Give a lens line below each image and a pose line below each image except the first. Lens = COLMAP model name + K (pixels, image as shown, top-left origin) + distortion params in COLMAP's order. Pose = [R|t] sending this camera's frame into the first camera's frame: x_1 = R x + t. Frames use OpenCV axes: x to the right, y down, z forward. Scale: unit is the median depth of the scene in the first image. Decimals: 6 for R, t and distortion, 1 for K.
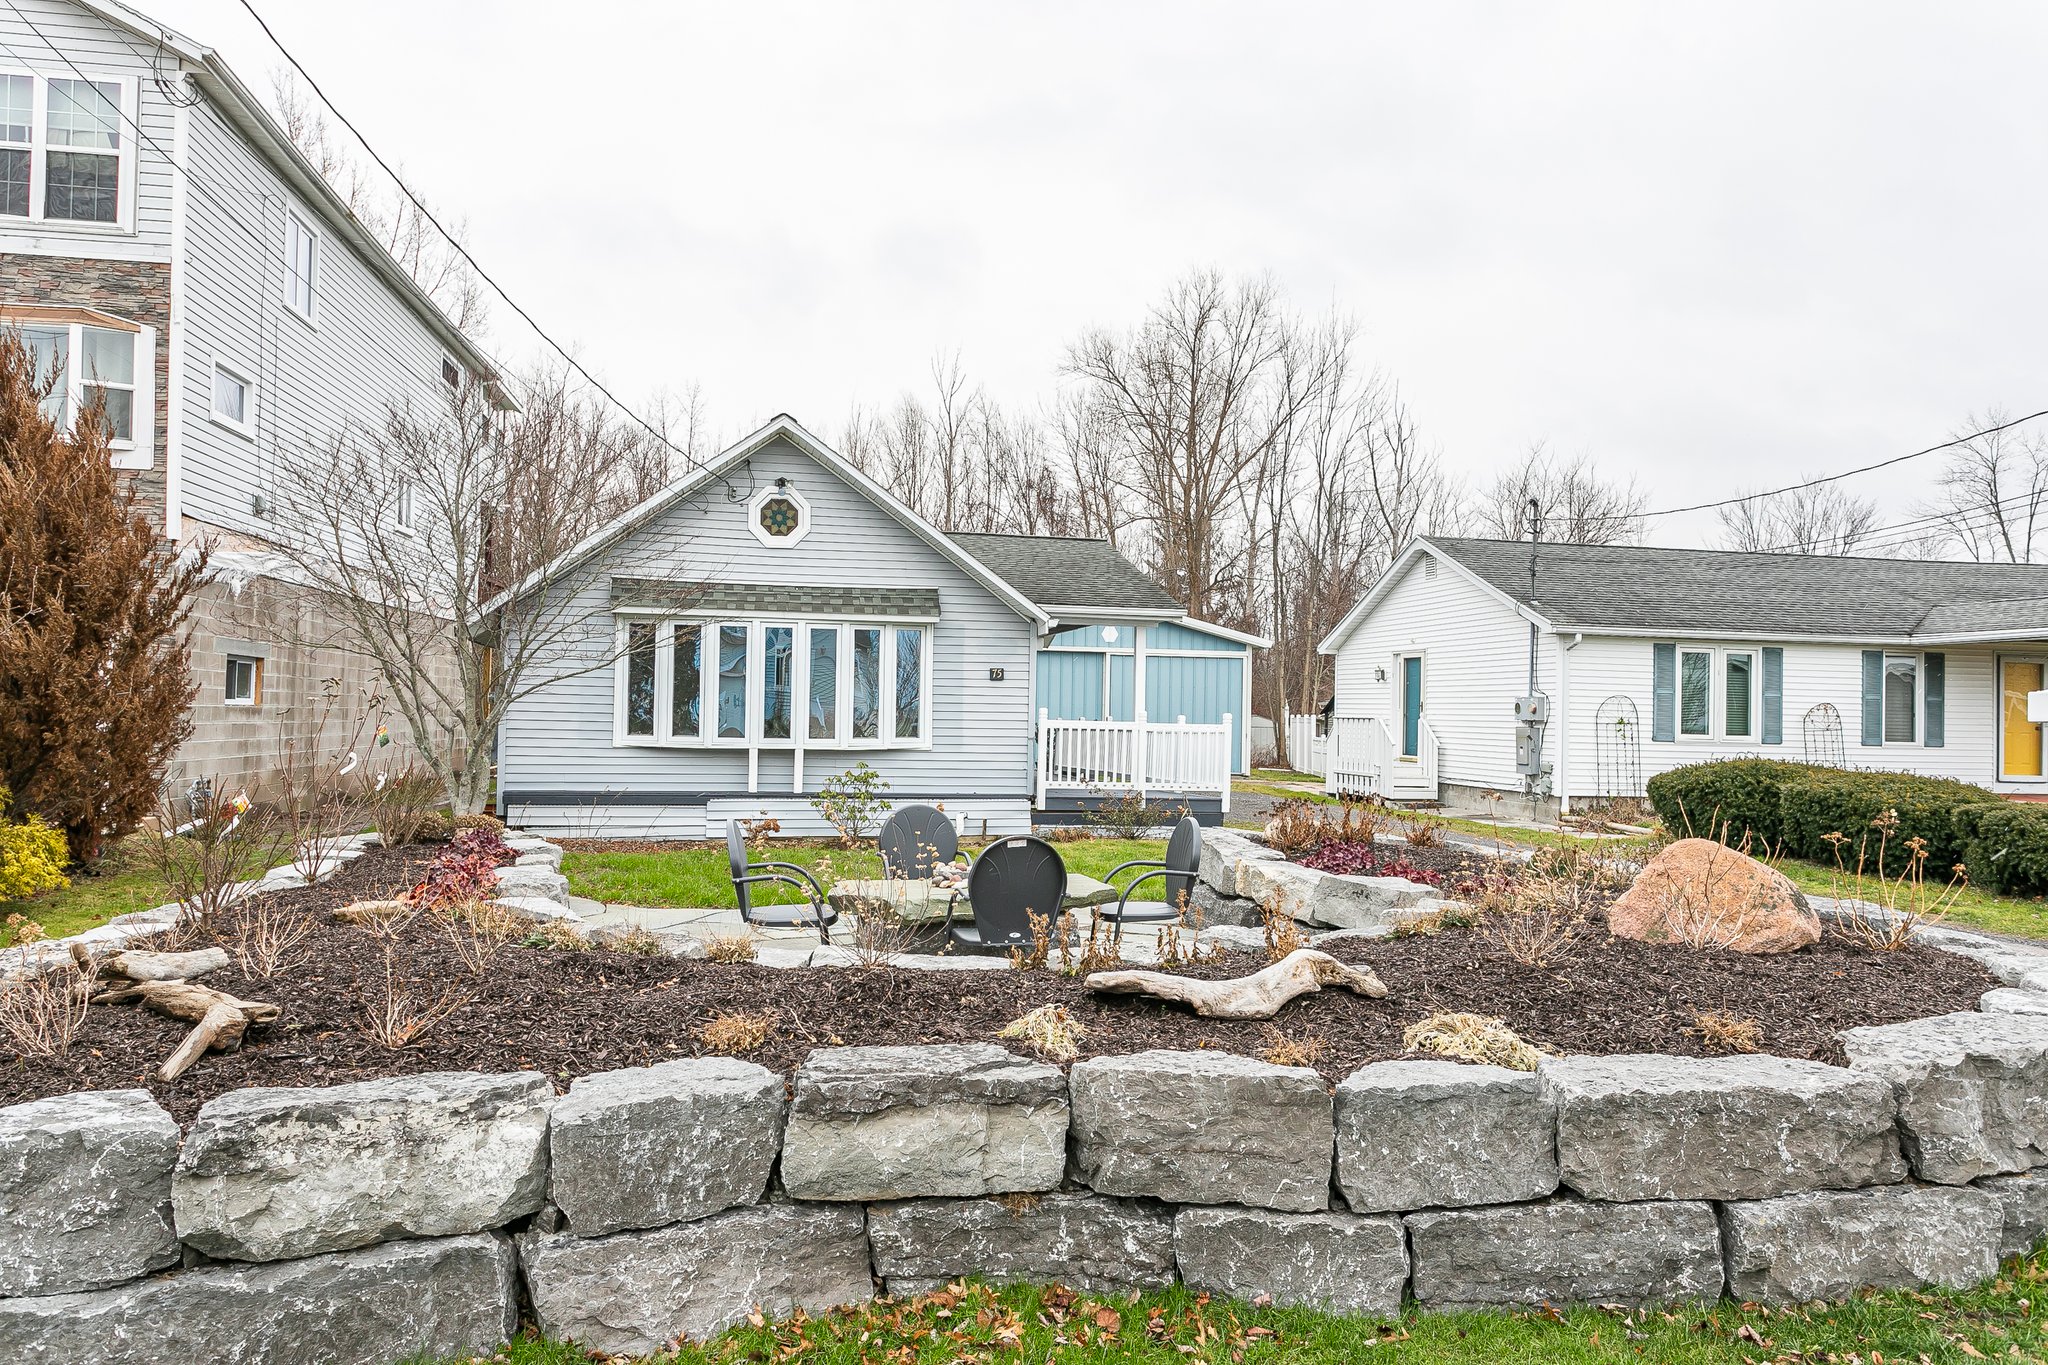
lens RADIAL K [[1349.7, 0, 1024.0], [0, 1349.7, 682.5], [0, 0, 1]] dist [0.003703, 0.001886]
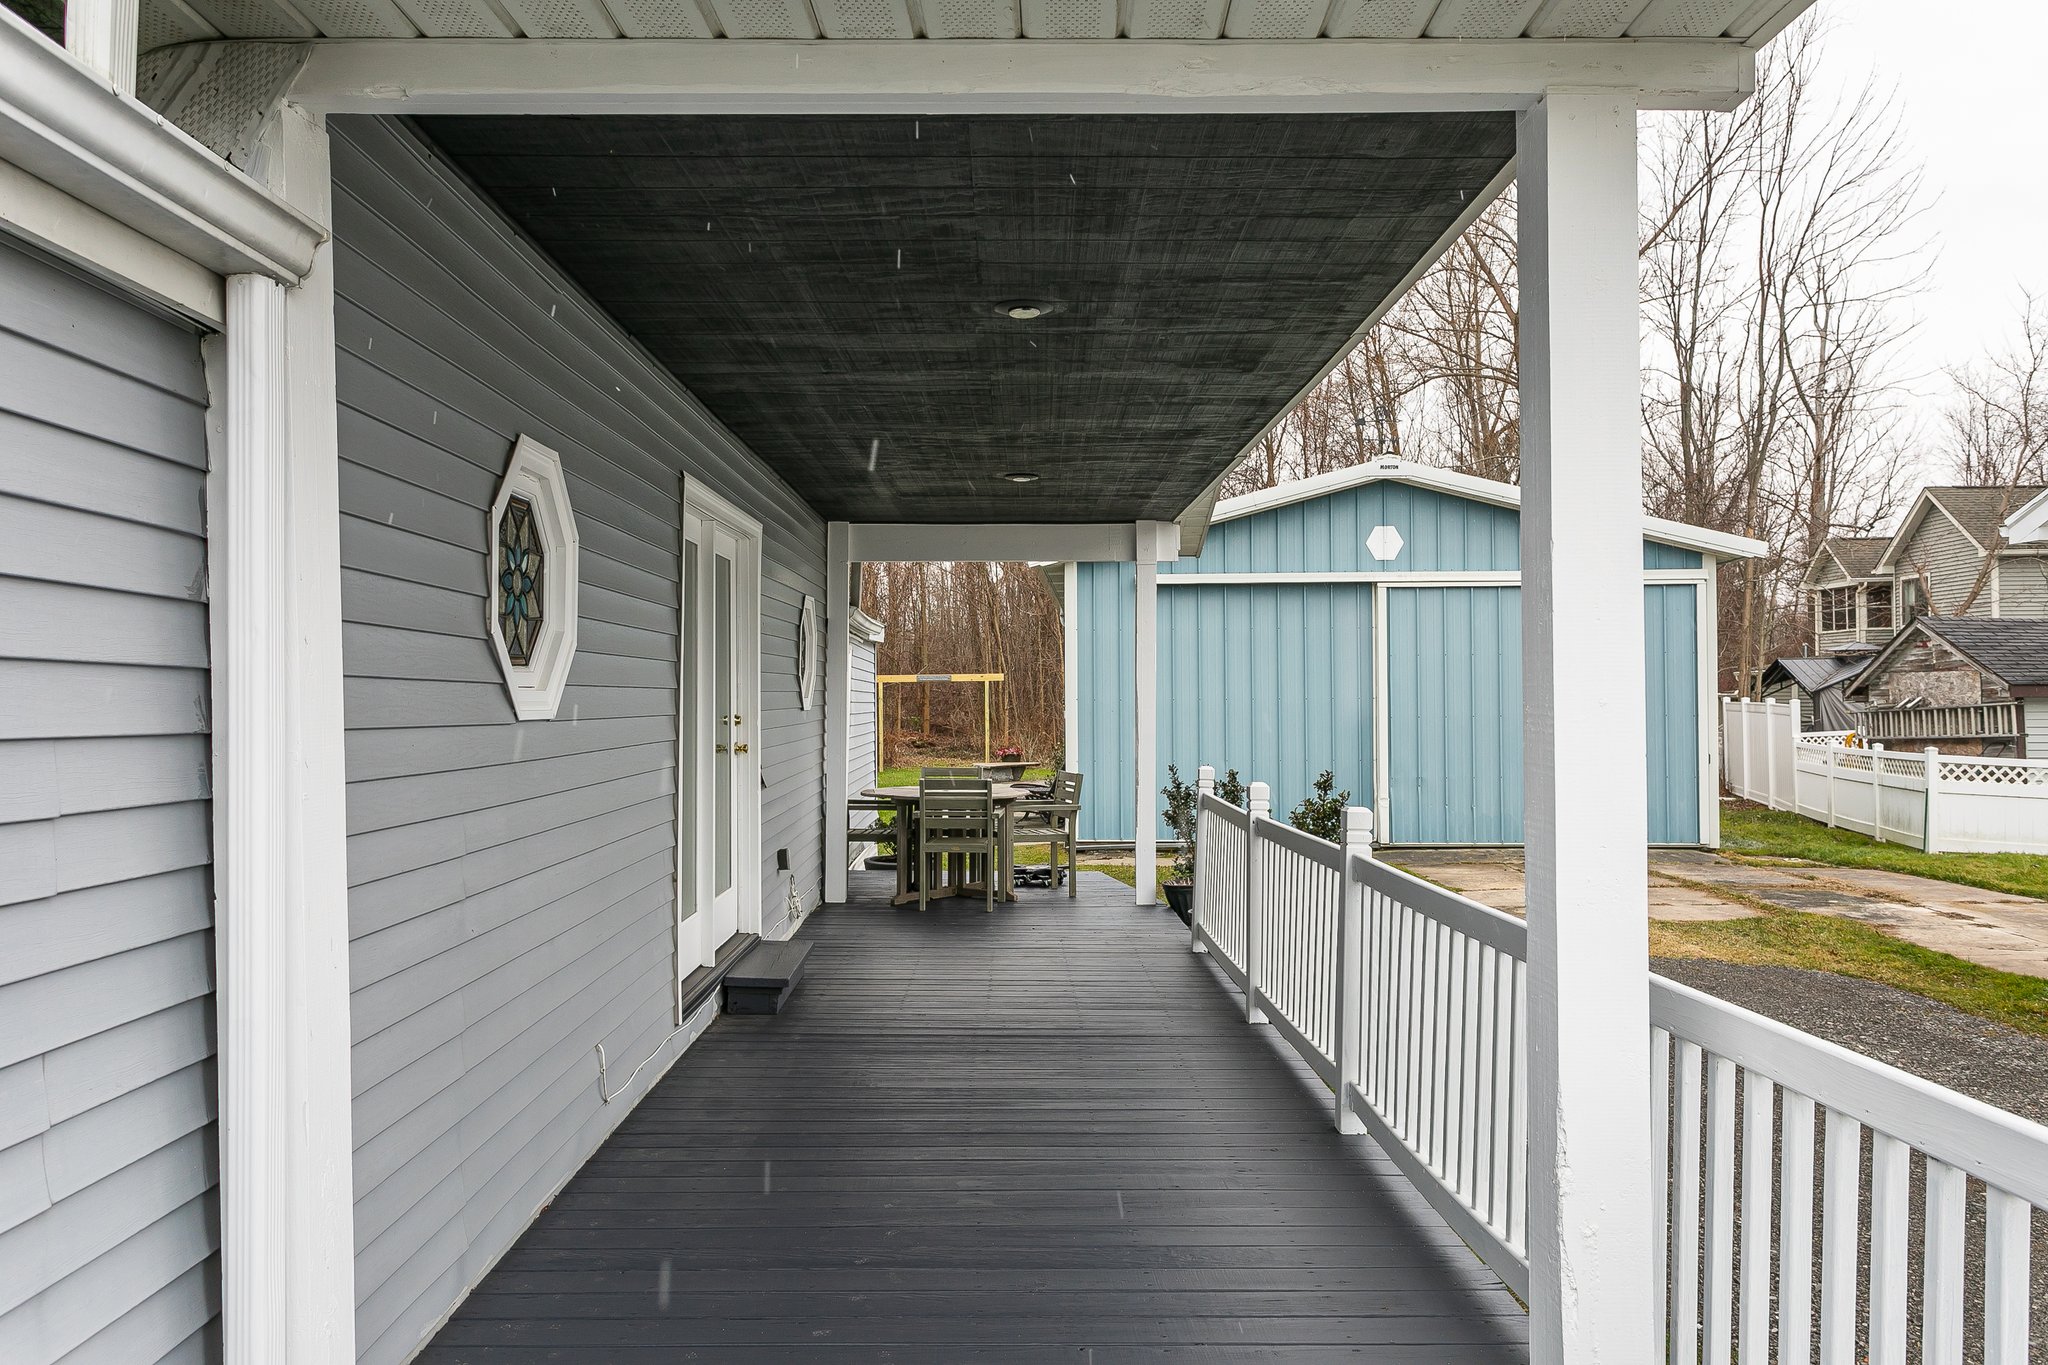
lens RADIAL K [[1567.0, 0, 1024.0], [0, 1567.0, 682.5], [0, 0, 1]] dist [0.003469, 0.001732]
pose [[0.983275, -0.023226, -0.180643, 0.099208], [0.027534, 0.999392, 0.021380, -0.007770], [0.180036, -0.025996, 0.983316, 1.170088]]
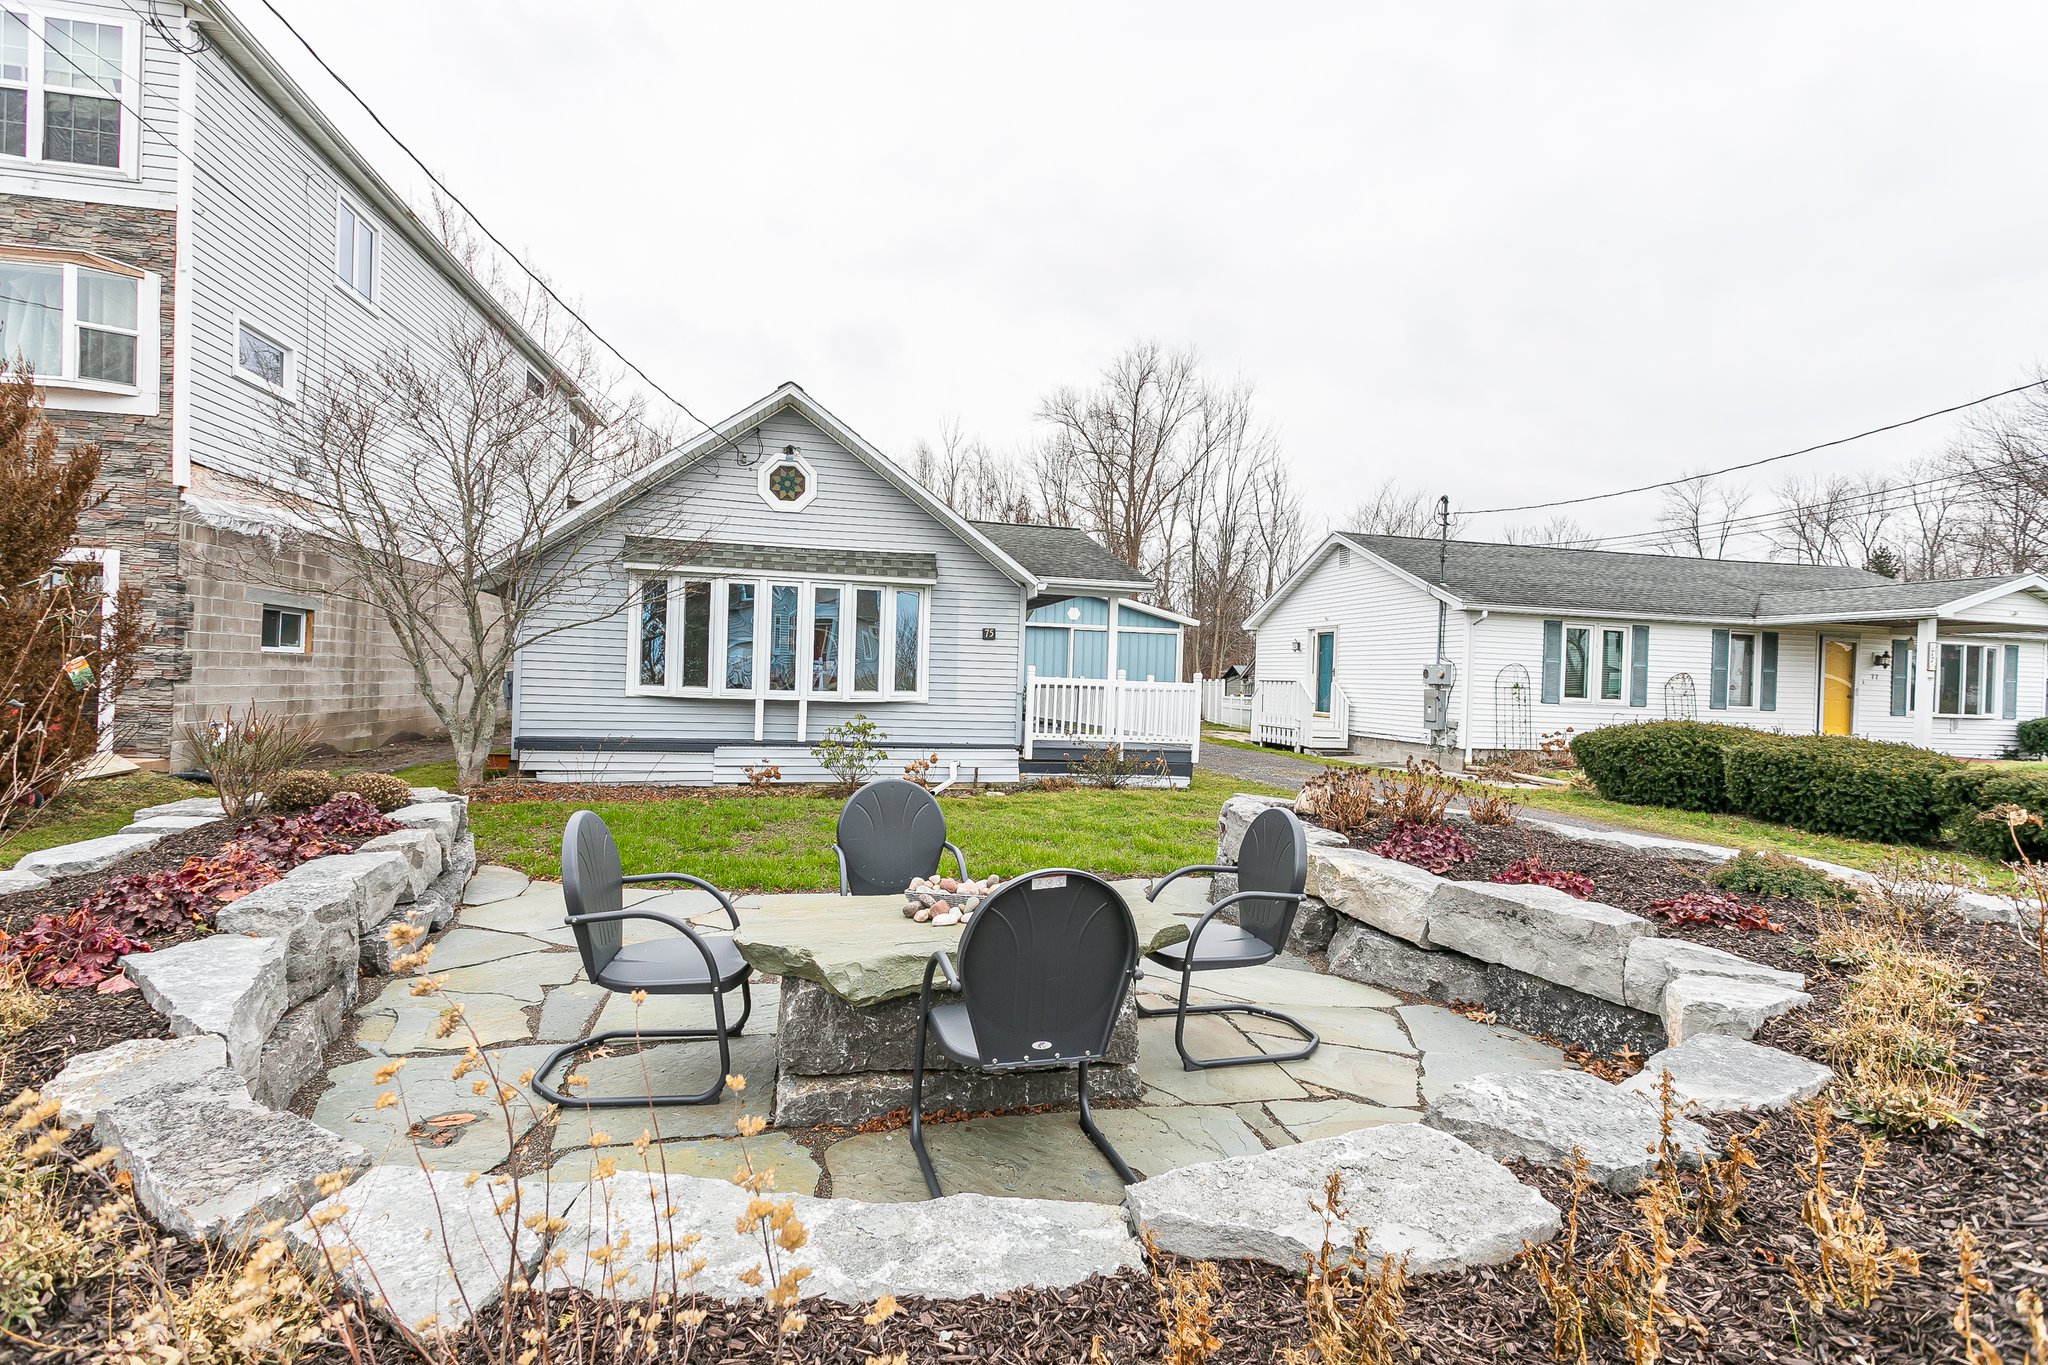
lens RADIAL K [[959.7, 0, 1024.0], [0, 959.7, 682.5], [0, 0, 1]] dist [0.001293, -0.000033]
pose [[0.999644, 0.013582, 0.022963, -0.009392], [-0.014240, 0.999484, 0.028777, 0.010458], [-0.022560, -0.029094, 0.999322, 0.229859]]
